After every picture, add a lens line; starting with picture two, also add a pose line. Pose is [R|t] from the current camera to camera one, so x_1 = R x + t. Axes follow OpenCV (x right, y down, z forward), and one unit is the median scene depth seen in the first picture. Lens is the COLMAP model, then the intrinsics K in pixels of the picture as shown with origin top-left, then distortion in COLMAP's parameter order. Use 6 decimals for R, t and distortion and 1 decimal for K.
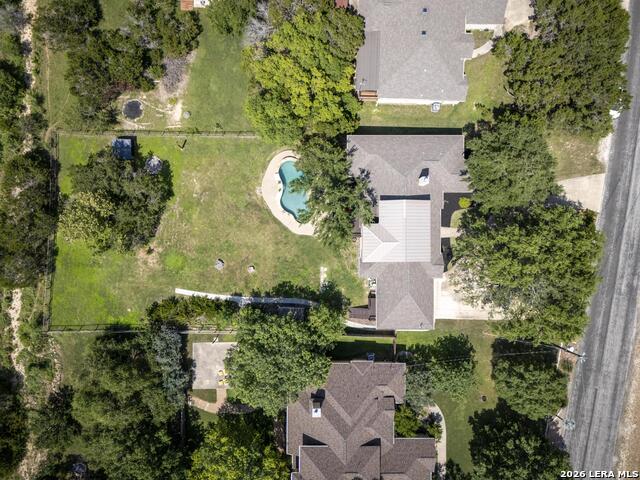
lens RADIAL K [[471.2, 0, 320.0], [0, 471.2, 240.0], [0, 0, 1]] dist [0.049990, -0.032609]
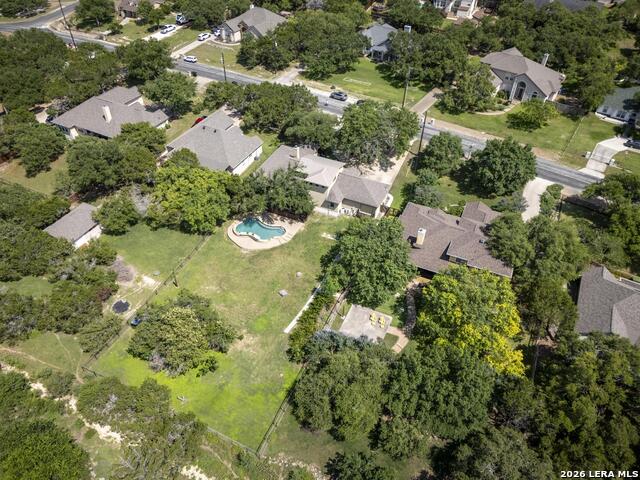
lens RADIAL K [[471.2, 0, 320.0], [0, 471.2, 240.0], [0, 0, 1]] dist [0.049990, -0.032609]
pose [[0.408705, -0.617861, 0.671720, -0.863233], [0.912511, 0.290204, -0.288278, 0.424462], [-0.016820, 0.730773, 0.682413, 0.136050]]
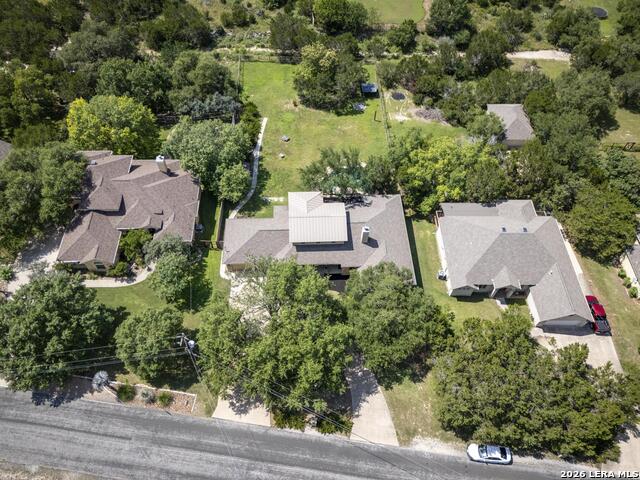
lens RADIAL K [[471.2, 0, 320.0], [0, 471.2, 240.0], [0, 0, 1]] dist [0.049990, -0.032609]
pose [[0.042725, 0.807519, -0.588292, 0.754520], [-0.999036, 0.028612, -0.033282, 0.010121], [-0.010044, 0.589147, 0.807963, 0.143180]]
